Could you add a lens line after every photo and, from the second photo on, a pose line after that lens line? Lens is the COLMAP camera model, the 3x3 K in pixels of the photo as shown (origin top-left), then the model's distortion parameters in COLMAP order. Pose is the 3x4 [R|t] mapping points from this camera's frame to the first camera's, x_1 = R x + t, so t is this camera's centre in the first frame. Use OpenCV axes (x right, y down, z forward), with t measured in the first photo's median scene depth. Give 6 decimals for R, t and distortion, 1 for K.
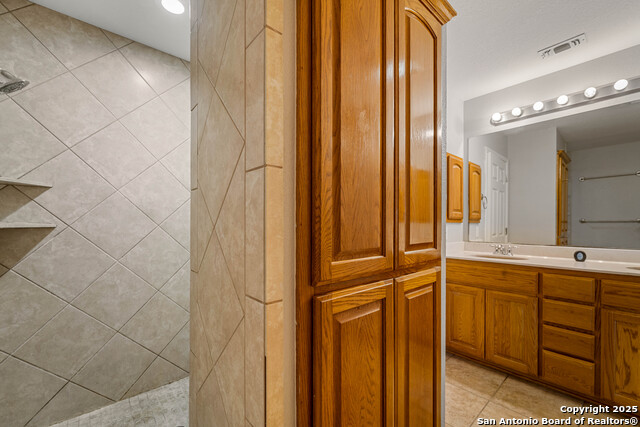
lens RADIAL K [[263.1, 0, 320.5], [0, 263.1, 218.7], [0, 0, 1]] dist [-0.002090, -0.000070]
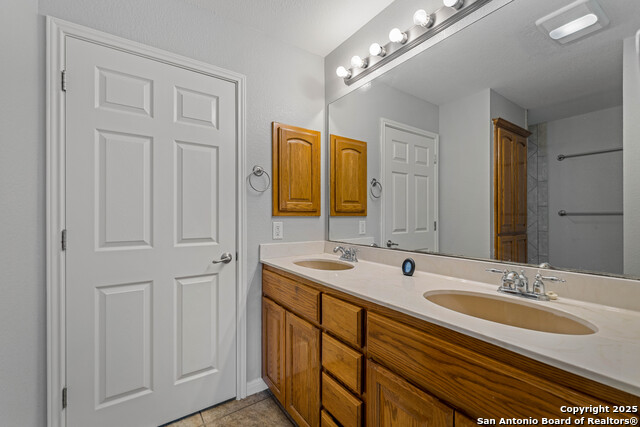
lens RADIAL K [[263.1, 0, 343.5], [0, 263.1, 216.4], [0, 0, 1]] dist [-0.002090, -0.000070]
pose [[0.993286, -0.001677, -0.115669, 0.702408], [0.003545, 0.999867, 0.015945, 0.005388], [0.115627, -0.016248, 0.993160, 0.261584]]
